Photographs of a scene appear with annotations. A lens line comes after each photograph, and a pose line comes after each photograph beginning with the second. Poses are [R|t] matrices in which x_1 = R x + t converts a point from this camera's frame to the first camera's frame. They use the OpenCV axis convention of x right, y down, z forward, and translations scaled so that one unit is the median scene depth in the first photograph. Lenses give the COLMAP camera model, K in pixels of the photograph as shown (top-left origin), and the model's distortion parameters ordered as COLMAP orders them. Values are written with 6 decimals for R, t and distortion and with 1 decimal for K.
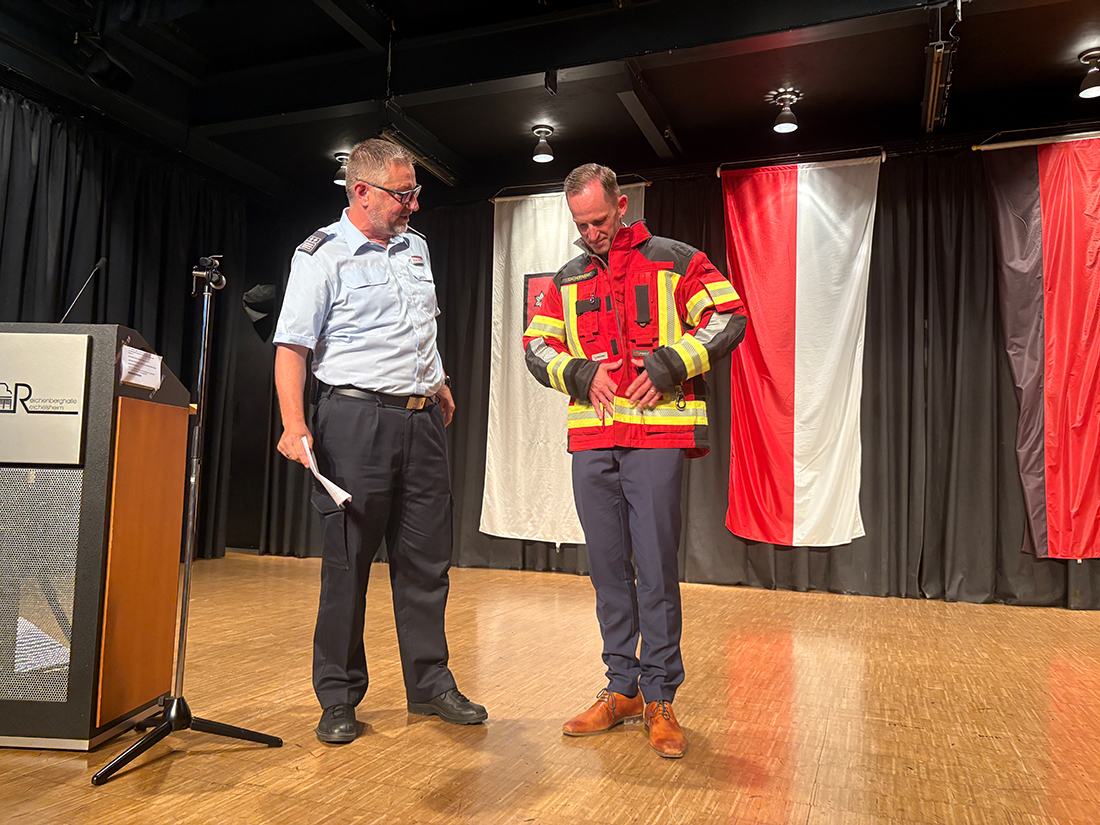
lens RADIAL K [[825.4, 0, 551.3], [0, 825.4, 406.7], [0, 0, 1]] dist [0.014535, 0.001175]
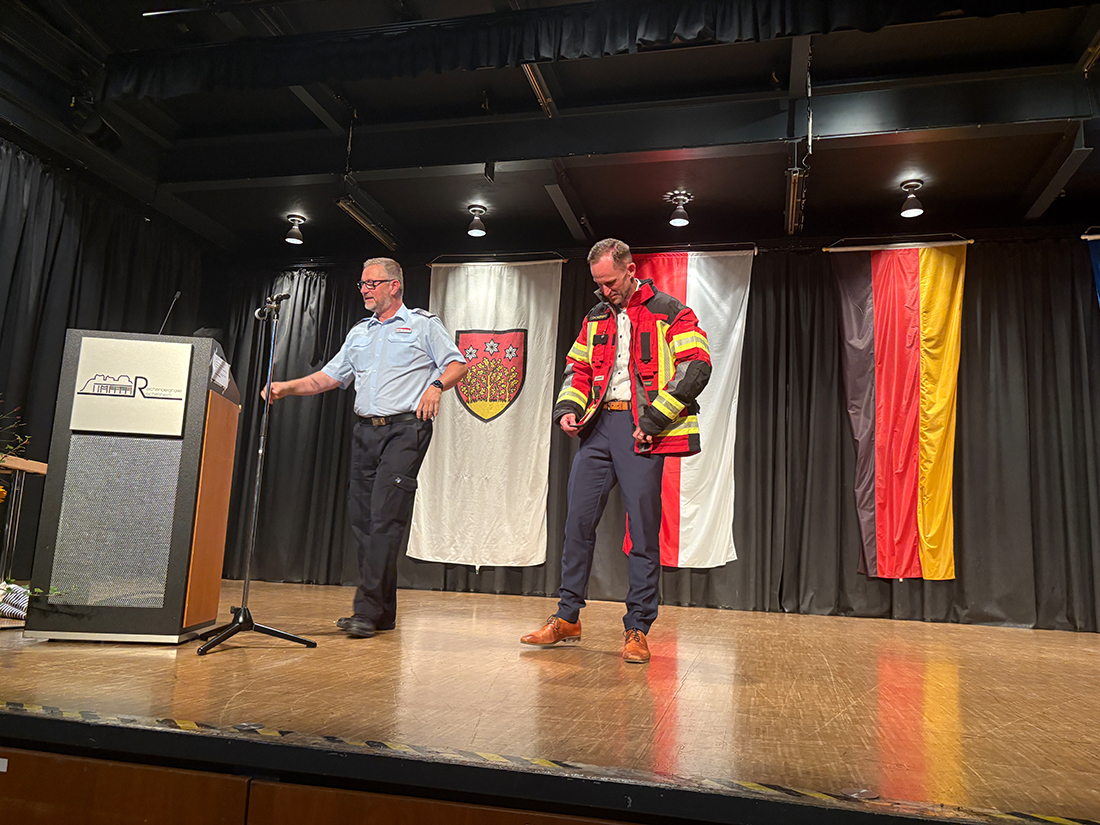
lens RADIAL K [[822.5, 0, 550.0], [0, 822.5, 412.5], [0, 0, 1]] dist [0.021643, -0.006052]
pose [[0.991277, 0.040982, 0.125259, -0.048997], [-0.031597, 0.996606, -0.076014, 0.042970], [-0.127949, 0.071393, 0.989208, -0.166270]]
